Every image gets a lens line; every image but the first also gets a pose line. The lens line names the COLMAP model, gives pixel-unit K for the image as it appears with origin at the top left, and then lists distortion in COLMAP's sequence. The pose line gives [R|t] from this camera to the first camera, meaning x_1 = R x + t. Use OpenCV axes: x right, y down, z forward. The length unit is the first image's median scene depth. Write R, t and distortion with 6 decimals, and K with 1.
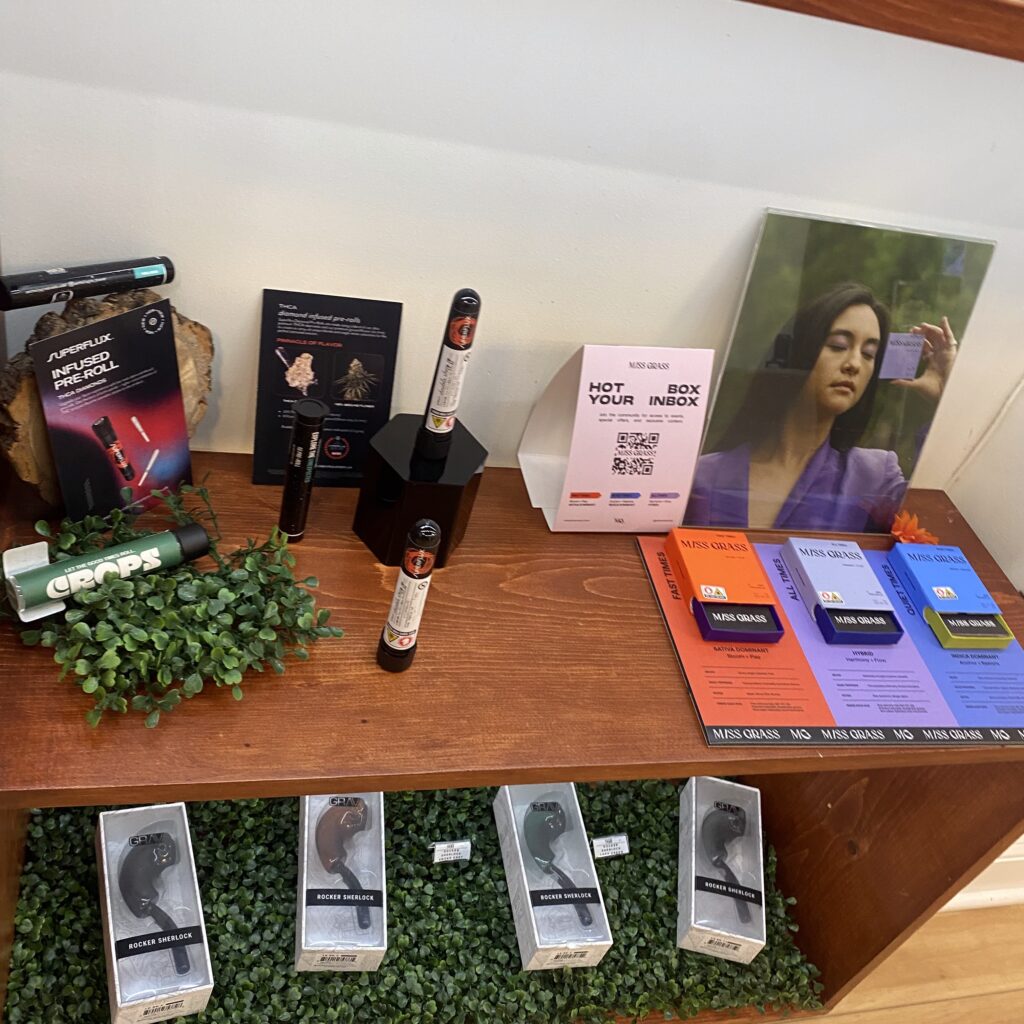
lens RADIAL K [[1047.4, 0, 512.2], [0, 1047.4, 508.7], [0, 0, 1]] dist [0.011024, -0.012913]
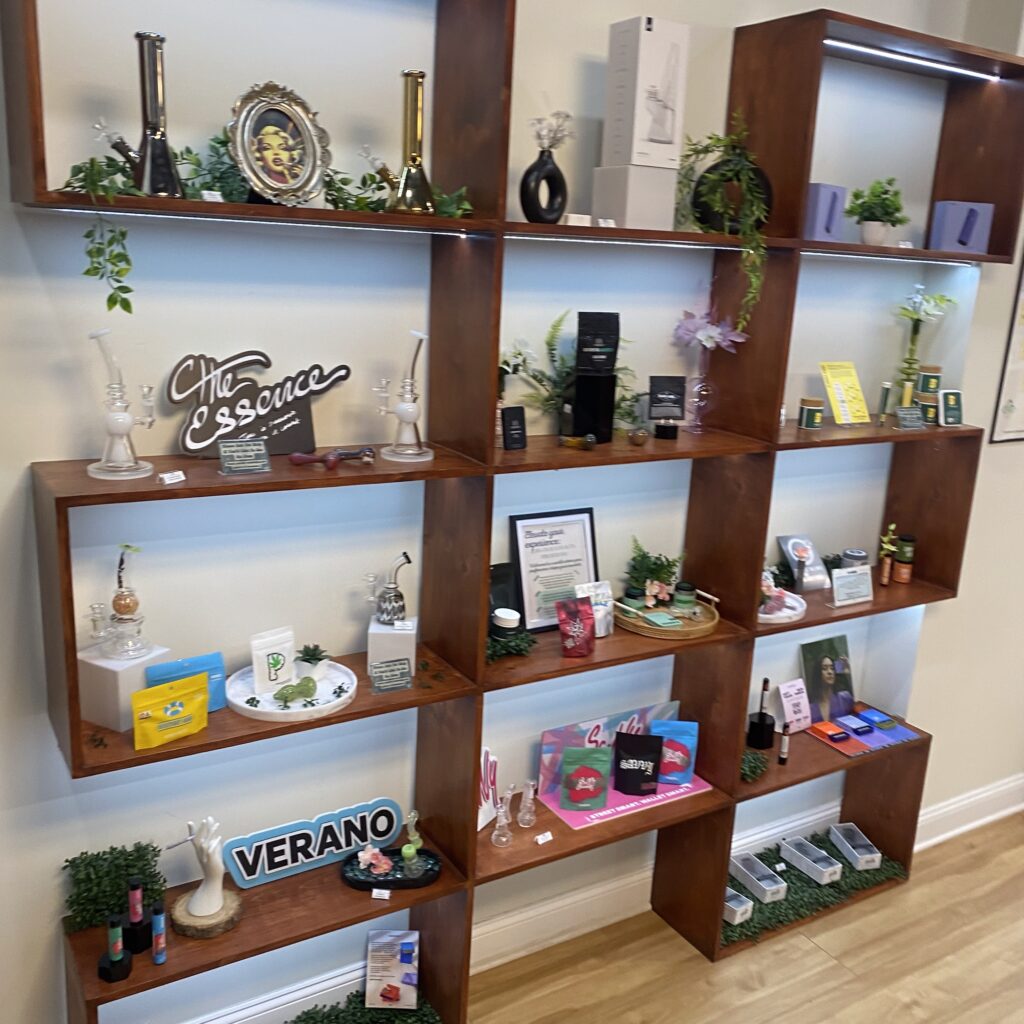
lens RADIAL K [[1024.1, 0, 532.1], [0, 1024.1, 528.4], [0, 0, 1]] dist [0.064008, -0.087830]
pose [[0.919156, -0.272377, 0.284541, -1.708794], [0.367112, 0.854198, -0.368204, 0.428905], [-0.142764, 0.442896, 0.885134, -2.596661]]
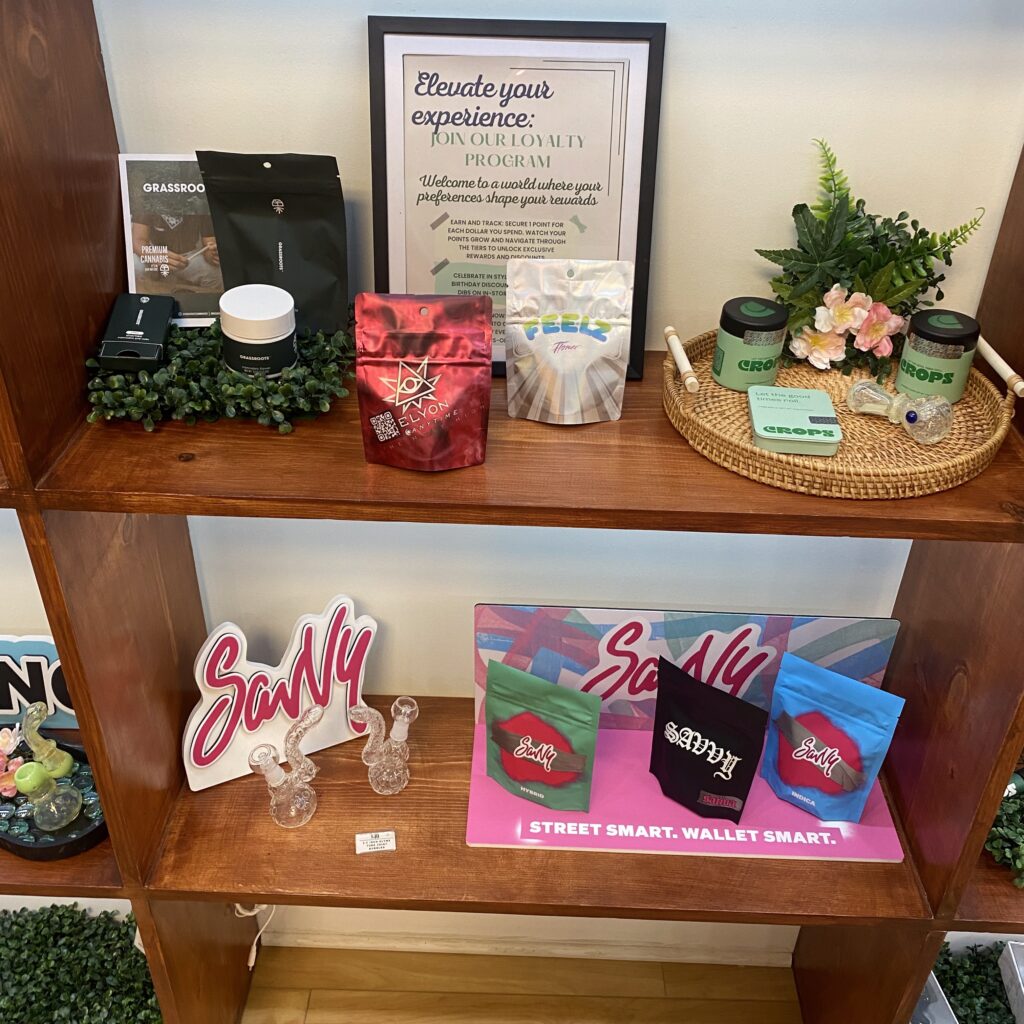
lens RADIAL K [[1047.4, 0, 512.2], [0, 1047.4, 508.7], [0, 0, 1]] dist [0.011024, -0.012913]
pose [[0.948681, -0.057779, -0.310912, -0.450306], [-0.000705, 0.982778, -0.184786, -0.068877], [0.316234, 0.175522, 0.932302, -0.752090]]
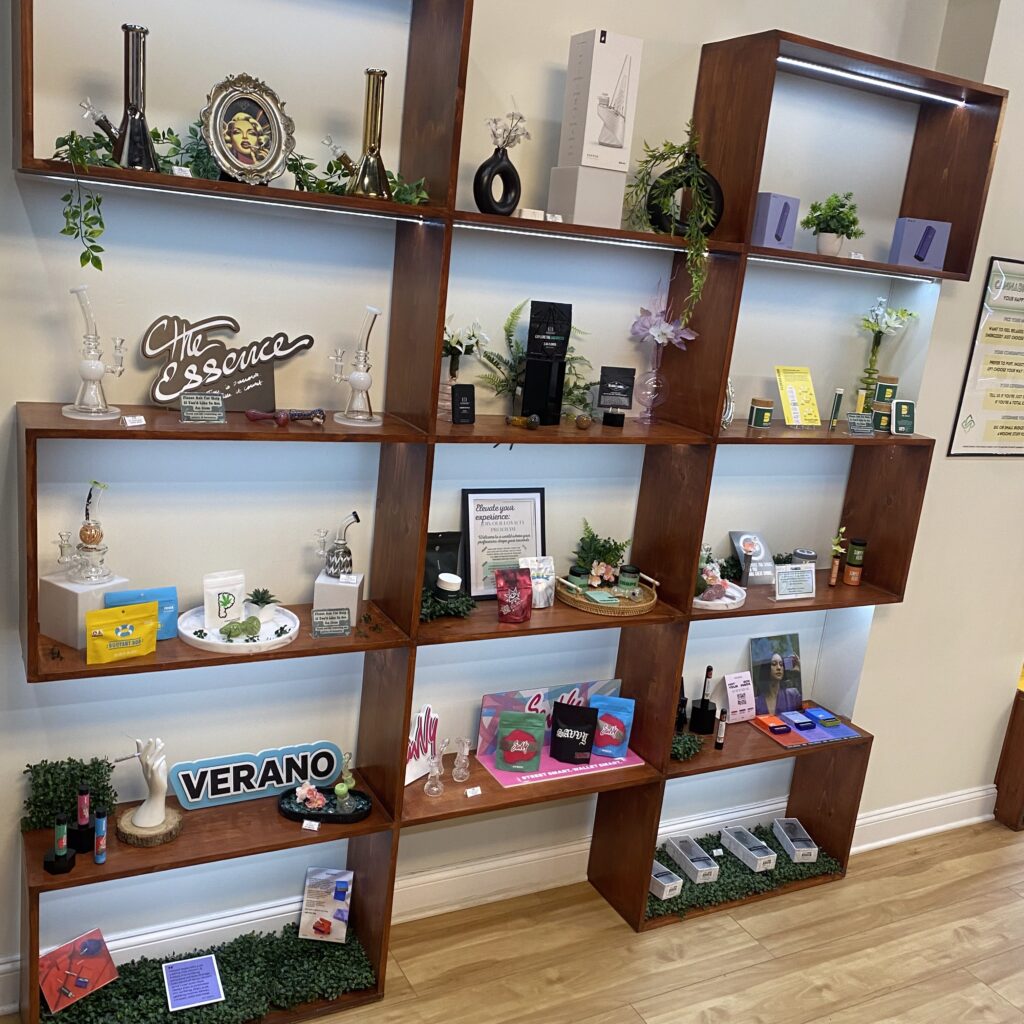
lens RADIAL K [[1026.0, 0, 510.4], [0, 1026.0, 524.9], [0, 0, 1]] dist [0.085131, -0.146284]
pose [[0.950812, -0.205233, 0.232024, -1.529445], [0.285559, 0.871002, -0.399764, 0.704229], [-0.120049, 0.446357, 0.886766, -2.776479]]
